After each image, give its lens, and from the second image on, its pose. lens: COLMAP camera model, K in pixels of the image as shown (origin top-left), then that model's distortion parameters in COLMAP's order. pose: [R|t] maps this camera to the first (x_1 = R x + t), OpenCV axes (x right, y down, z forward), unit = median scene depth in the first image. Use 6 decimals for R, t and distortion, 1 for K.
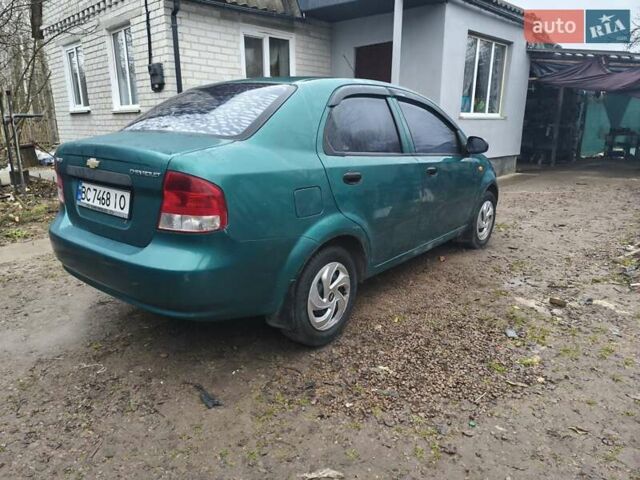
lens RADIAL K [[447.7, 0, 316.6], [0, 447.7, 241.7], [0, 0, 1]] dist [0.034478, -0.041434]
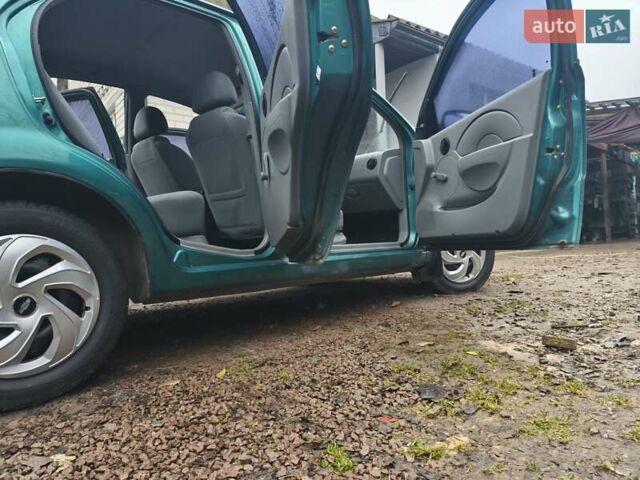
lens RADIAL K [[447.7, 0, 318.4], [0, 447.7, 237.5], [0, 0, 1]] dist [0.034478, -0.041434]
pose [[0.991406, -0.046396, -0.122316, 0.328226], [0.013364, 0.966024, -0.258107, 0.145041], [0.130135, 0.254254, 0.958342, 0.434329]]
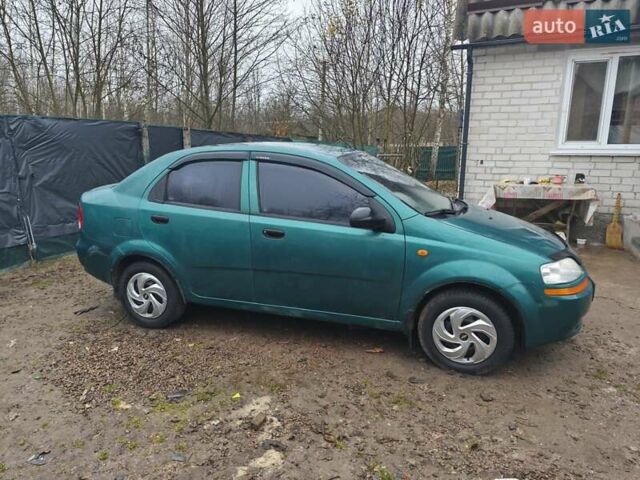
lens RADIAL K [[447.7, 0, 315.7], [0, 447.7, 243.1], [0, 0, 1]] dist [0.034478, -0.041434]
pose [[0.330306, 0.194198, -0.923680, 1.215194], [-0.240607, 0.963600, 0.116550, -0.275172], [0.912692, 0.183746, 0.365008, 0.741210]]
